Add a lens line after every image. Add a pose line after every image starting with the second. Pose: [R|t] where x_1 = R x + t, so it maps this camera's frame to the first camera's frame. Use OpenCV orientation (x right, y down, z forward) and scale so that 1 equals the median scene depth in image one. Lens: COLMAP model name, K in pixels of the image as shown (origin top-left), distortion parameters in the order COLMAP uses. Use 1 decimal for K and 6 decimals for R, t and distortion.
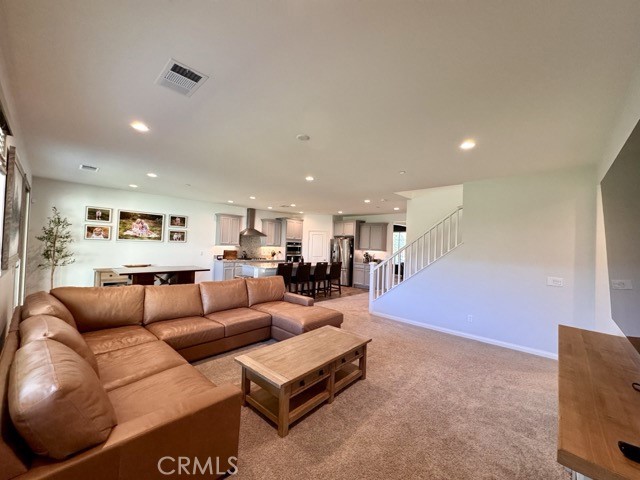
lens RADIAL K [[255.6, 0, 320.5], [0, 255.6, 239.3], [0, 0, 1]] dist [-0.004756, 0.000822]
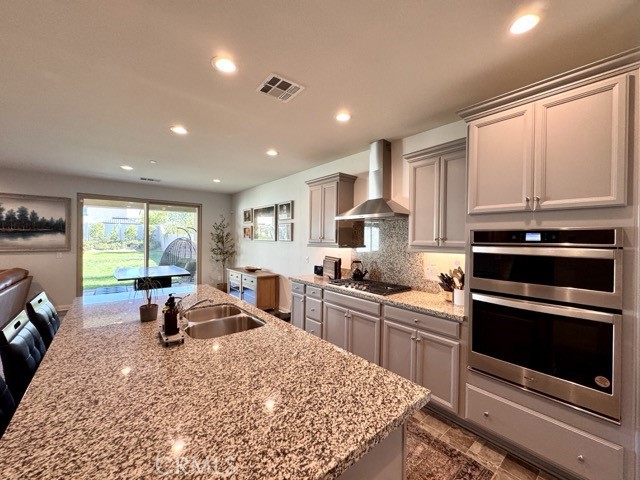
lens RADIAL K [[255.6, 0, 319.8], [0, 255.6, 240.5], [0, 0, 1]] dist [-0.004756, 0.000822]
pose [[-0.123551, -0.029515, -0.991899, 0.080878], [0.007130, 0.999505, -0.030629, 0.024325], [0.992313, -0.010856, -0.123279, 0.907528]]
